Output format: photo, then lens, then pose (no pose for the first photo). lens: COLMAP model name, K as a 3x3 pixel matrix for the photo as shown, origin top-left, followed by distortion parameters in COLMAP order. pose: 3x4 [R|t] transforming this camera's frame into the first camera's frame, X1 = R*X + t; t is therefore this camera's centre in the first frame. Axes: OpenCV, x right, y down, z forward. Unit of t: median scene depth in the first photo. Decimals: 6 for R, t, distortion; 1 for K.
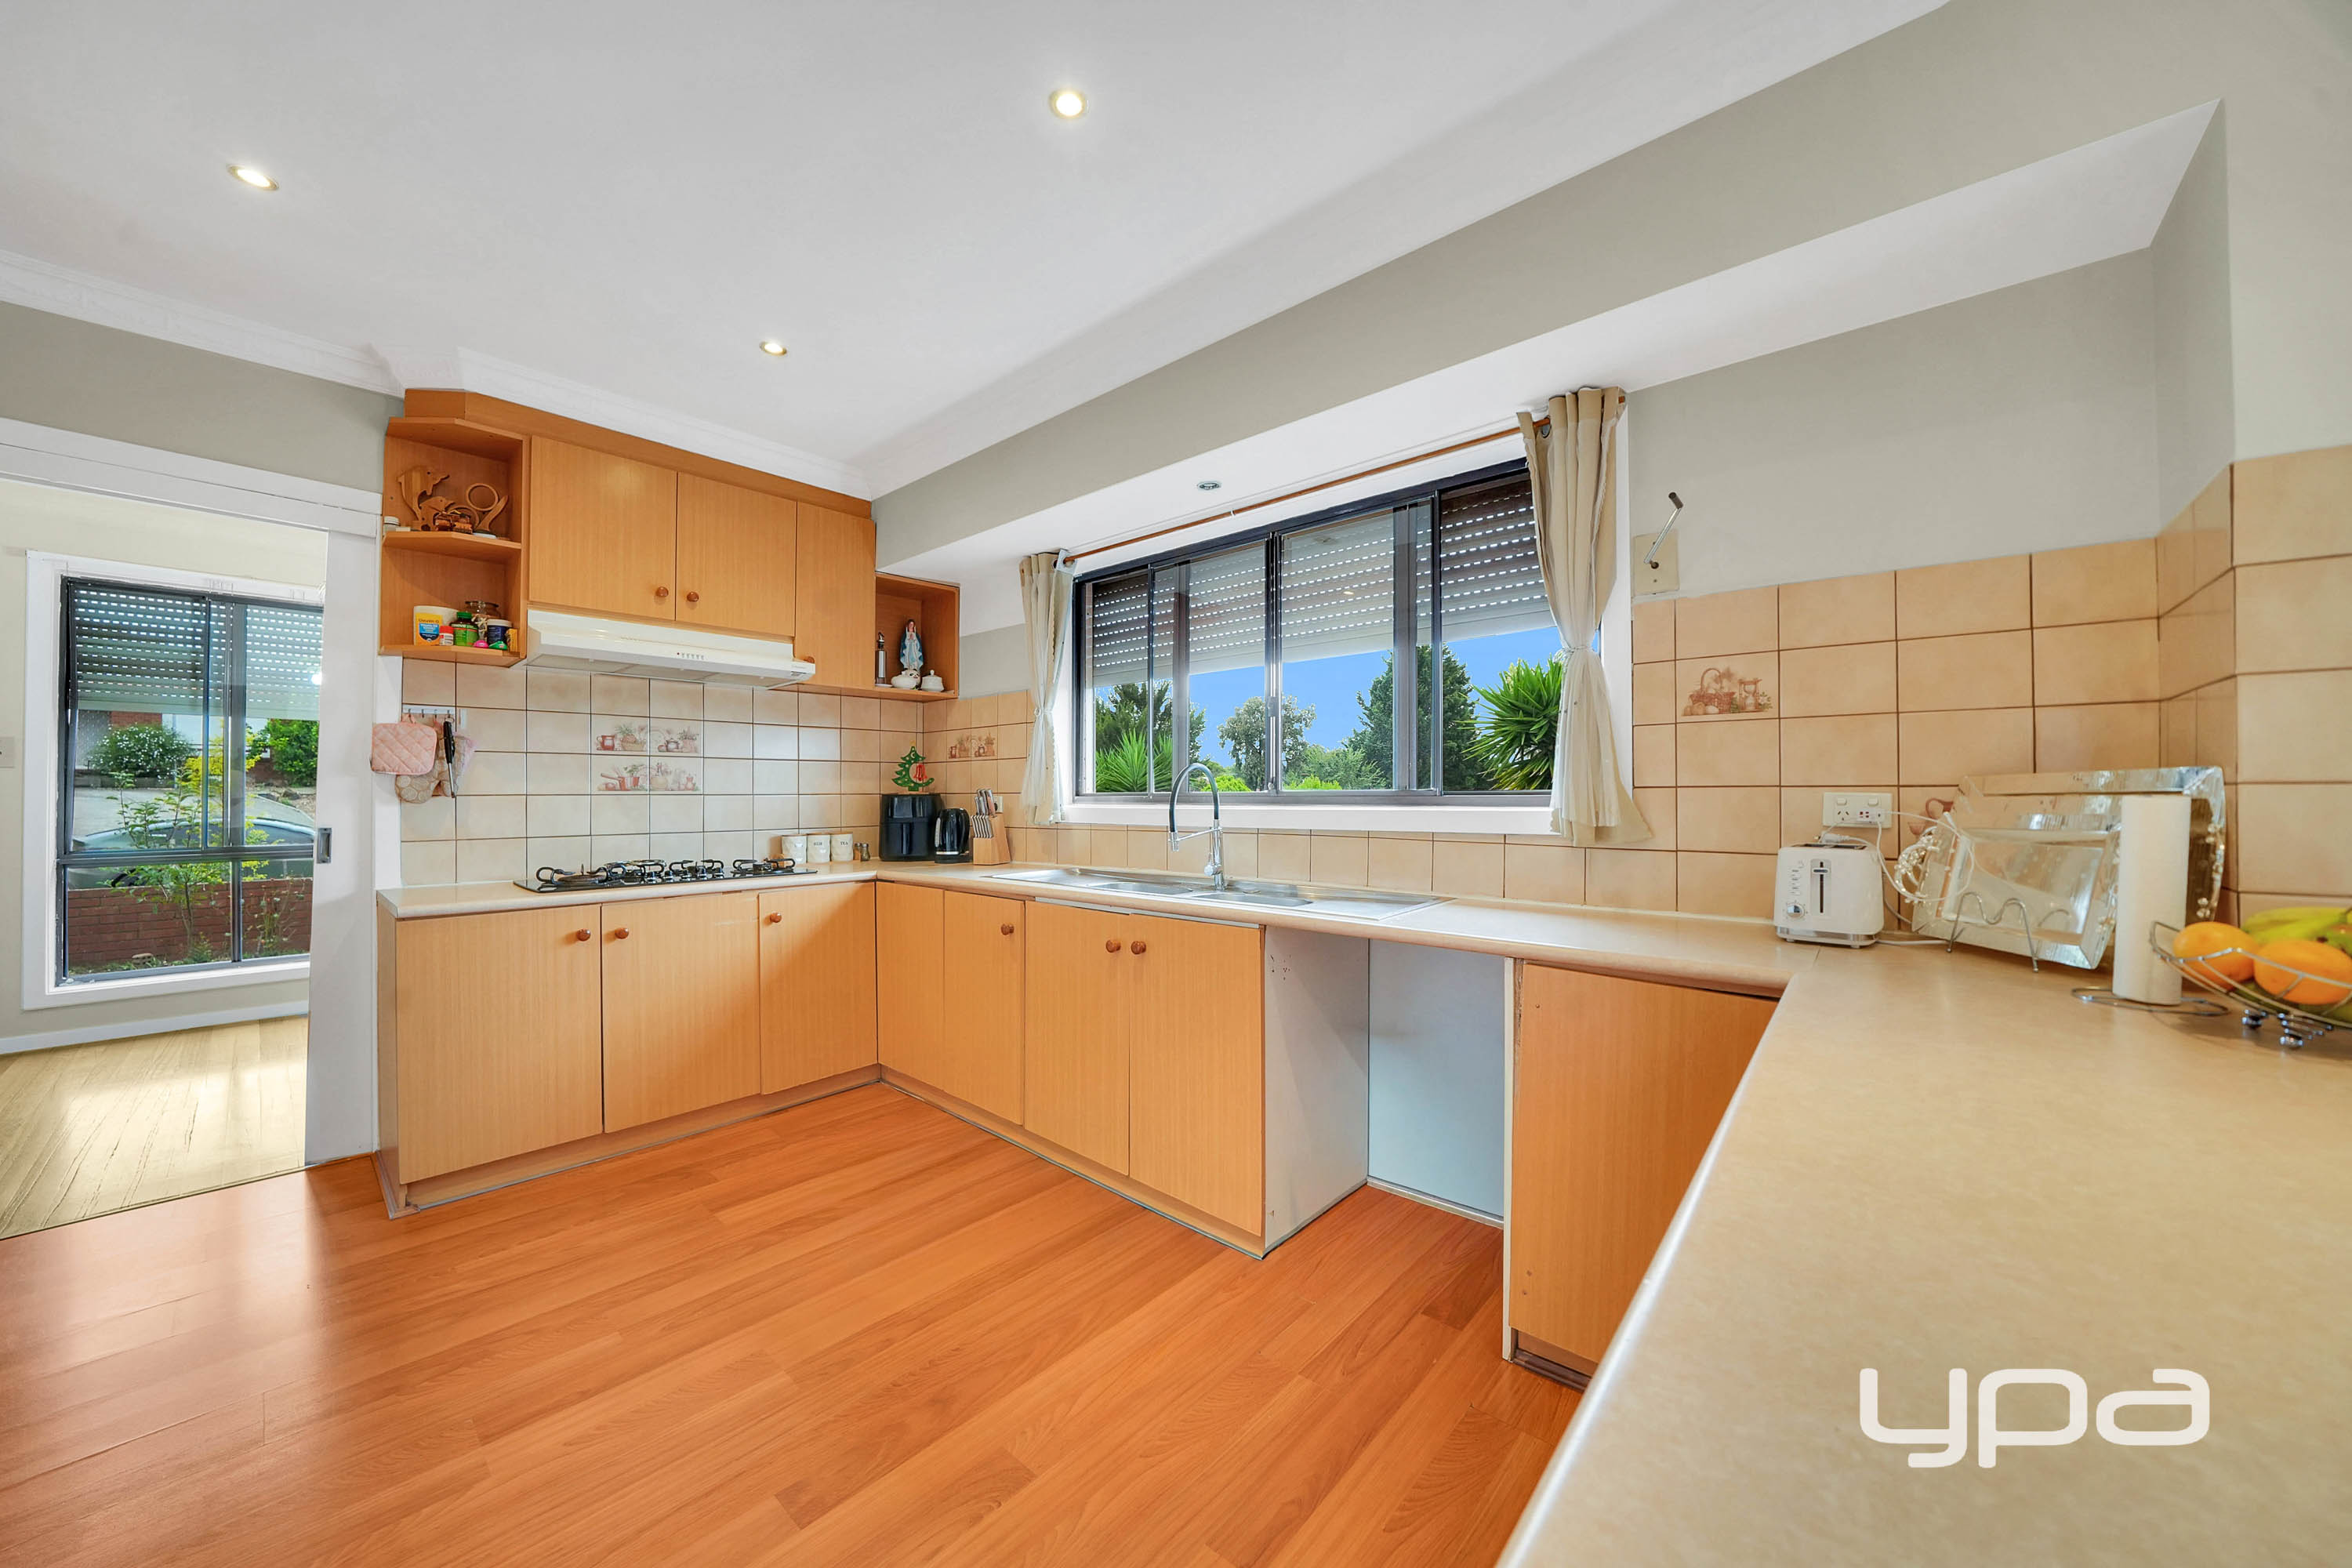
lens RADIAL K [[833.6, 0, 1176.0], [0, 833.6, 784.0], [0, 0, 1]] dist [0.000424, 0.000106]
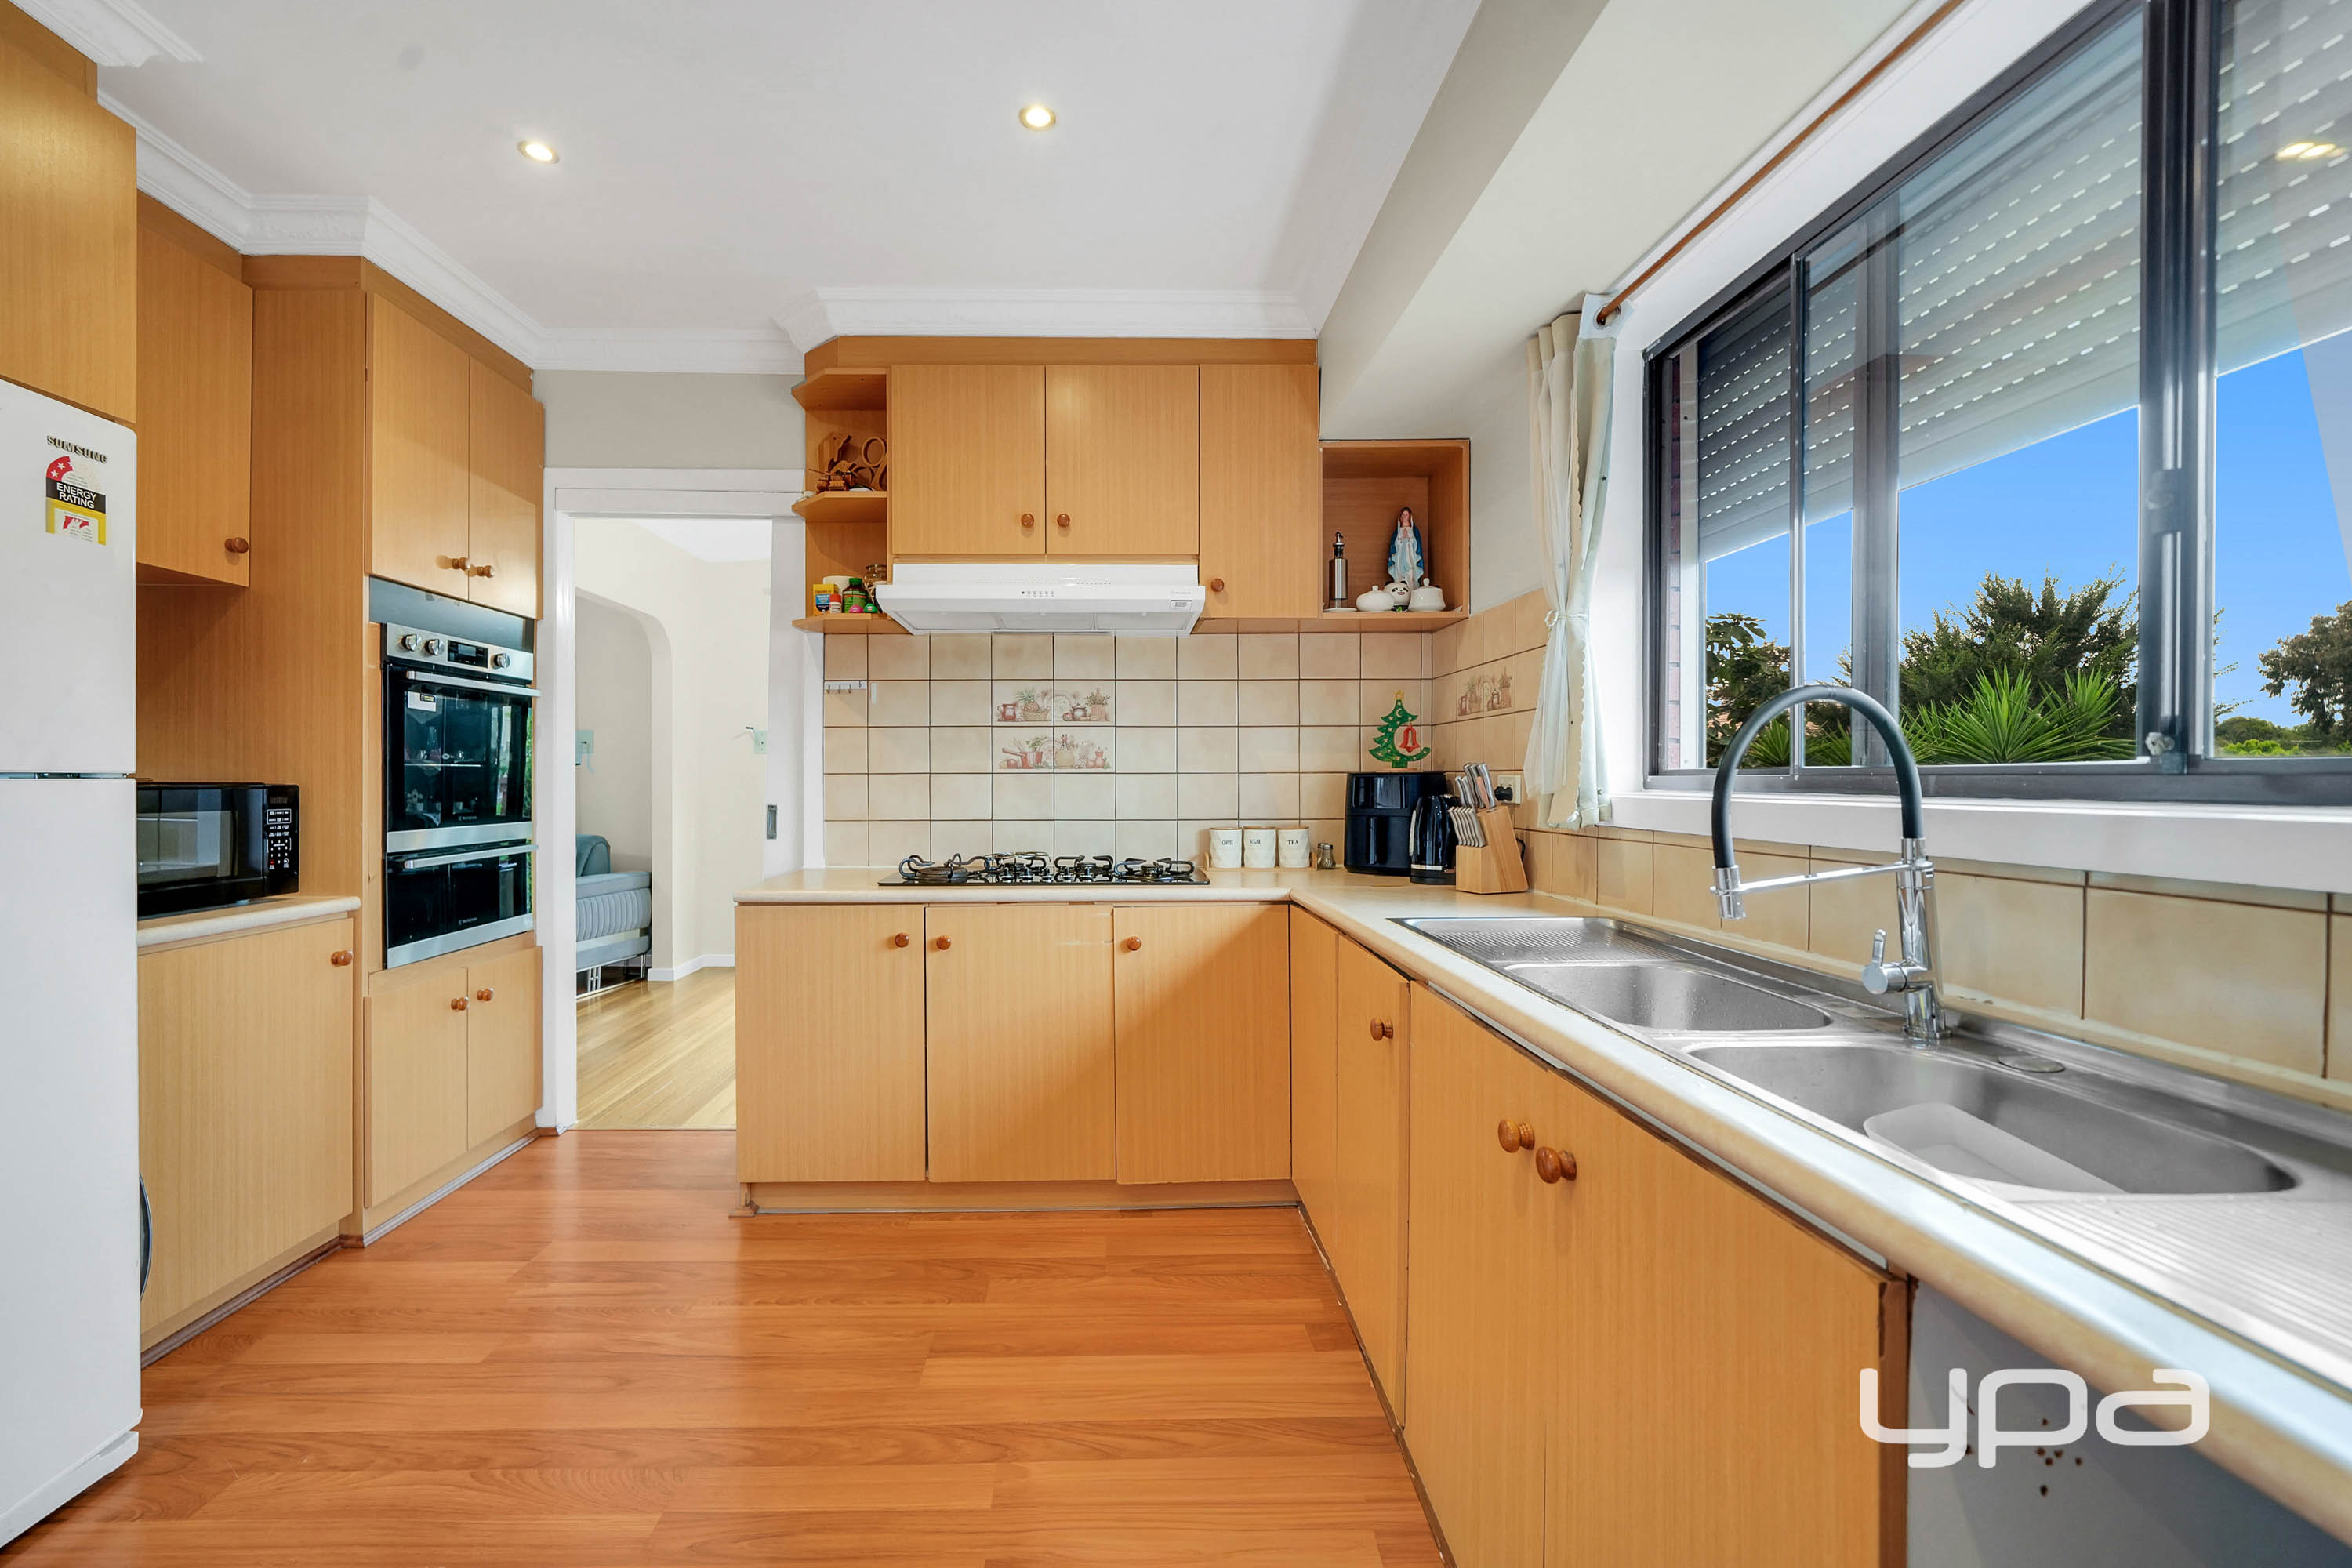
lens RADIAL K [[927.6, 0, 1137.5], [0, 927.6, 782.7], [0, 0, 1]] dist [-0.003726, 0.000329]
pose [[0.669764, 0.005089, -0.742557, 0.107801], [0.008780, 0.999852, 0.014772, 0.009176], [0.742522, -0.016413, 0.669621, 0.436065]]
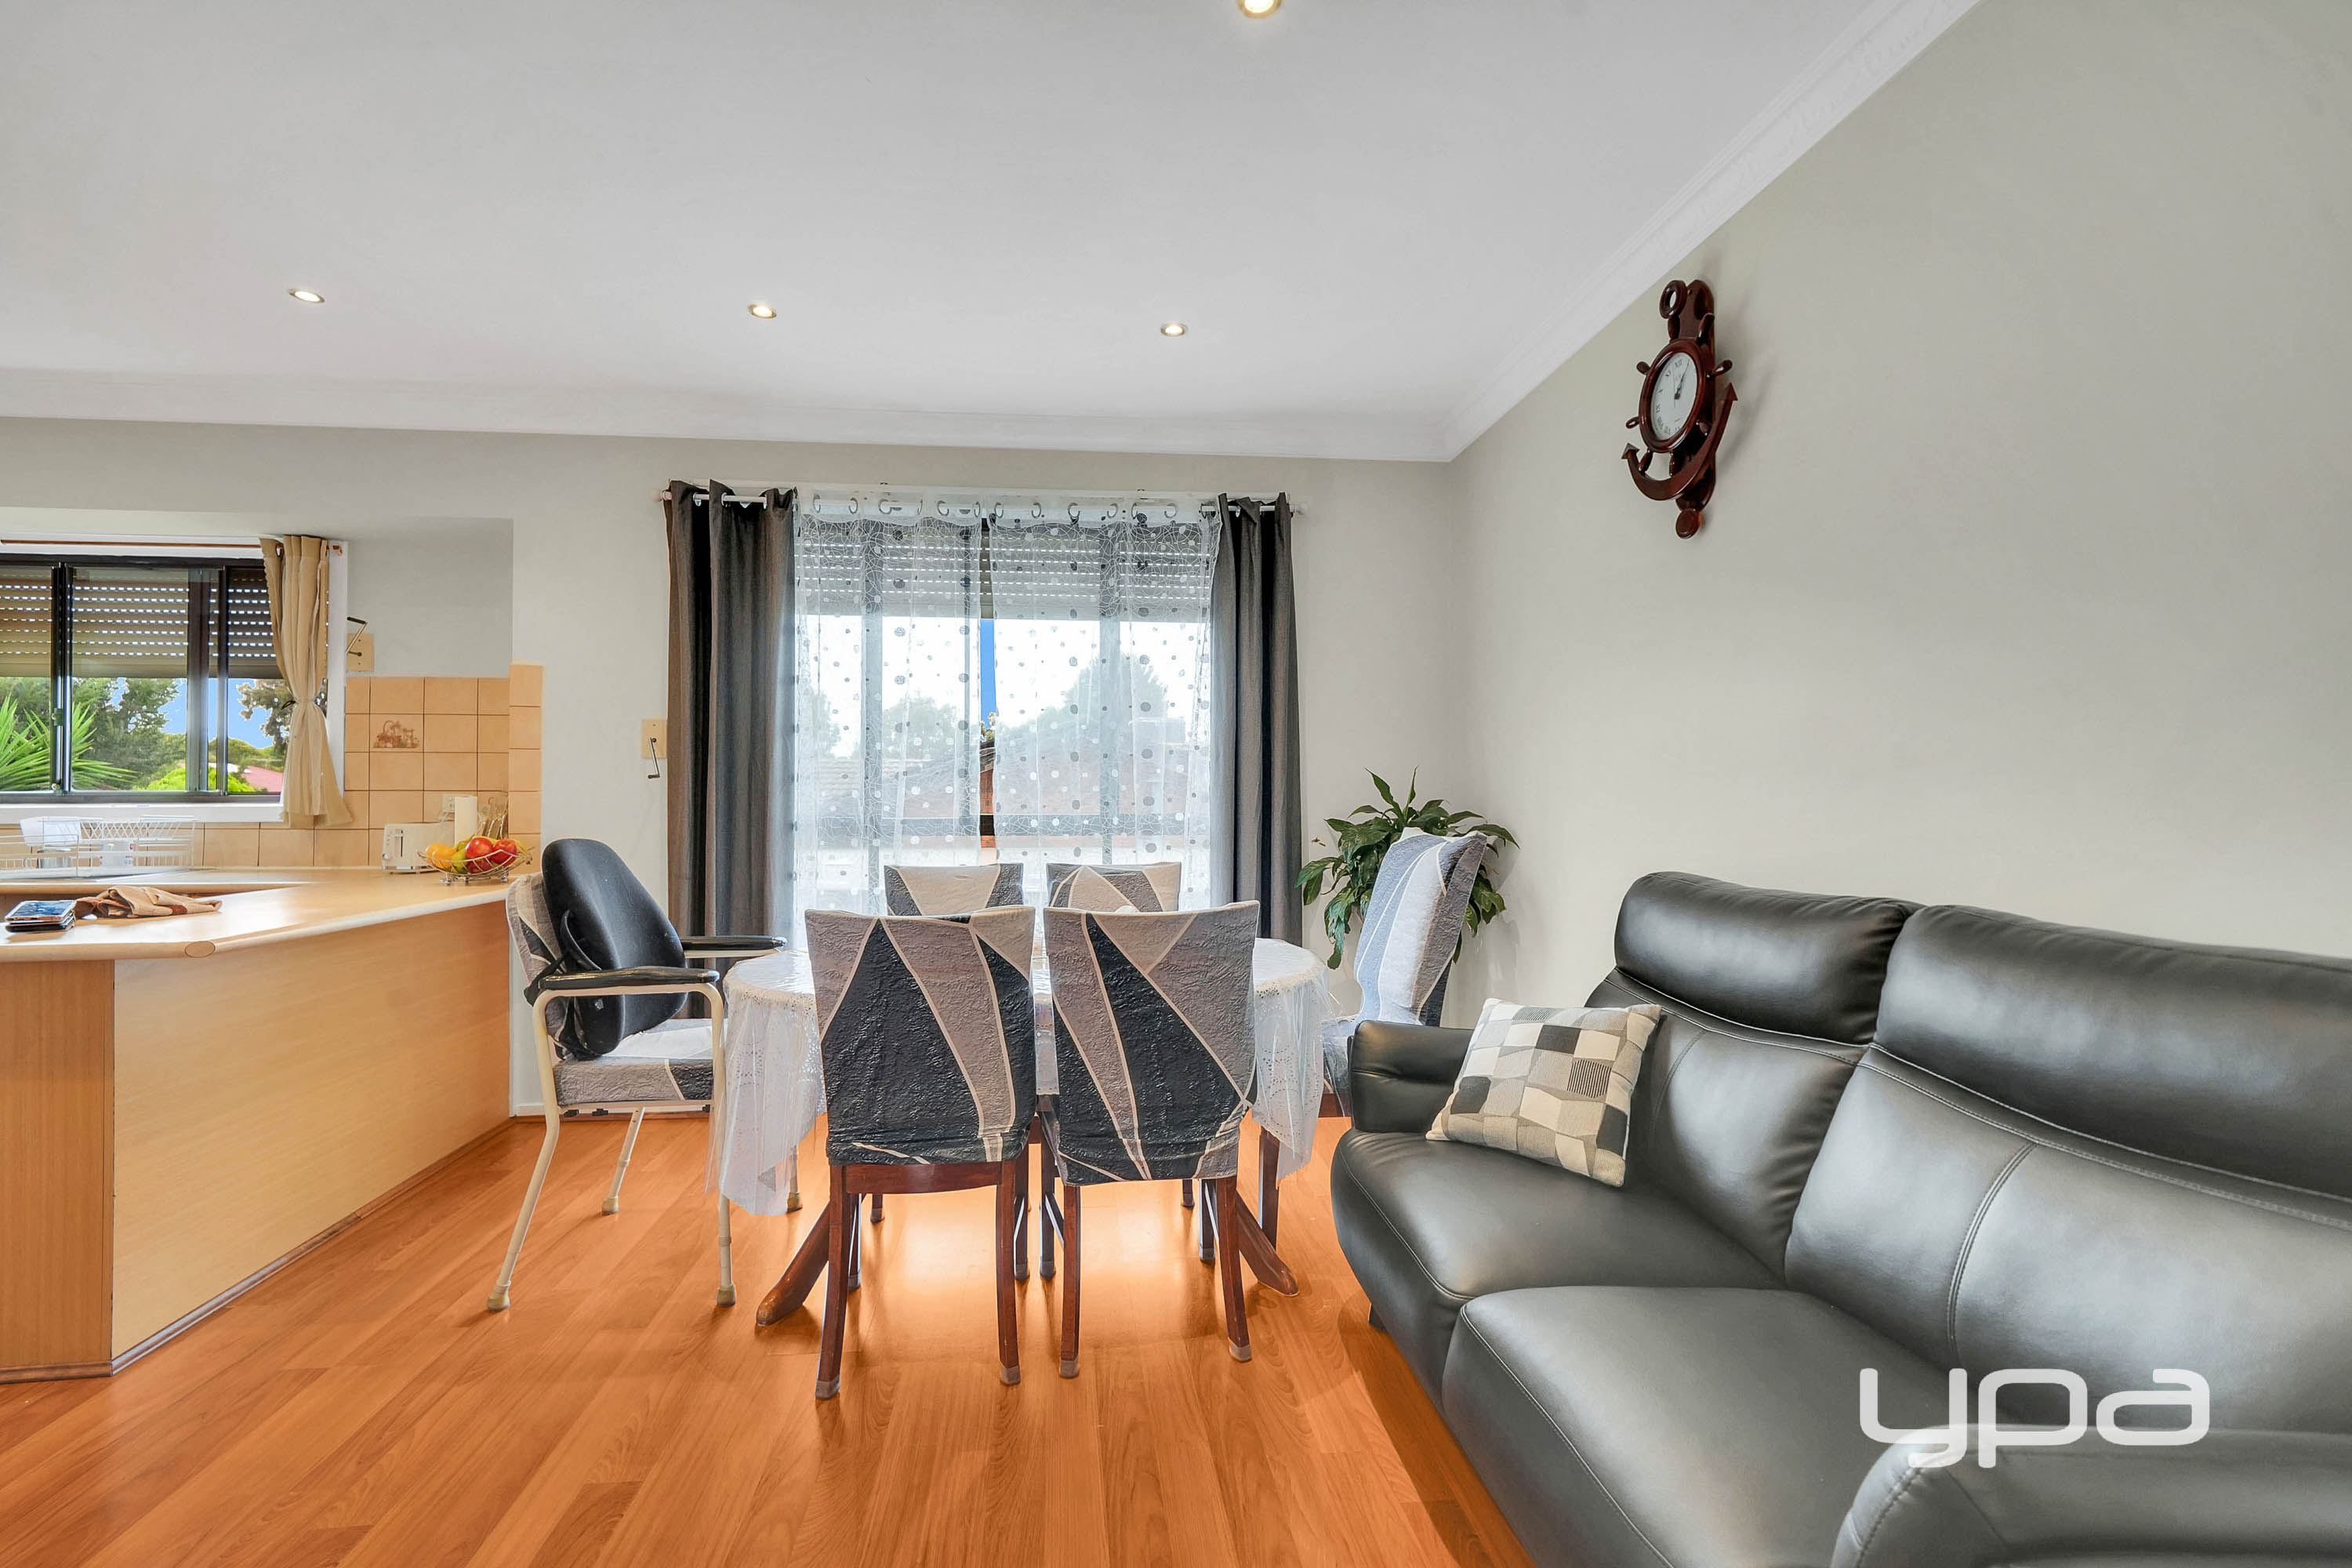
lens RADIAL K [[927.6, 0, 1137.5], [0, 927.6, 782.7], [0, 0, 1]] dist [-0.003726, 0.000329]
pose [[0.687799, 0.010238, 0.725829, 0.201004], [-0.013539, 0.999908, -0.001275, -0.019277], [-0.725775, -0.008950, 0.687874, -0.854326]]
